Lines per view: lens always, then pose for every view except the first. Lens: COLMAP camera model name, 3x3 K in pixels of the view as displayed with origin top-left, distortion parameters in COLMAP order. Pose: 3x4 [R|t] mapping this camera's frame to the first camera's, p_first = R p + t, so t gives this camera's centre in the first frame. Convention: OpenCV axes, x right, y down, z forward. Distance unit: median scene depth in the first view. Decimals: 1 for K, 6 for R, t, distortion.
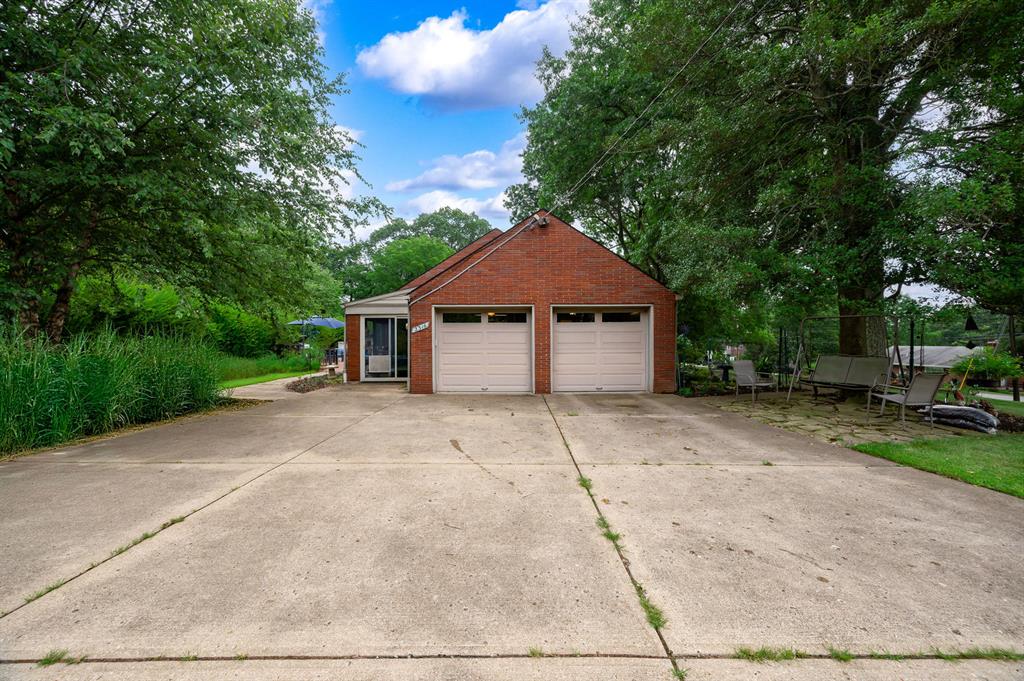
lens RADIAL K [[409.2, 0, 512.8], [0, 409.2, 340.8], [0, 0, 1]] dist [0.000105, 0.000012]
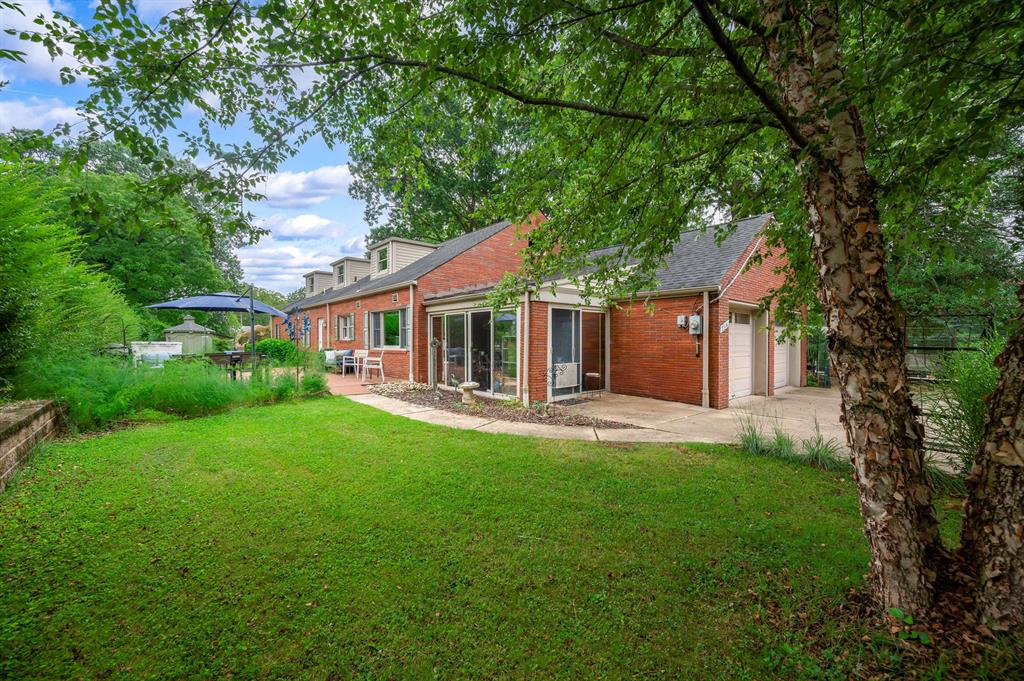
lens RADIAL K [[409.2, 0, 512.0], [0, 409.2, 341.0], [0, 0, 1]] dist [0.000105, 0.000012]
pose [[0.746142, 0.001073, 0.665786, -0.860761], [-0.002199, 0.999997, 0.000853, -0.002687], [-0.665783, -0.002101, 0.746142, 0.537358]]
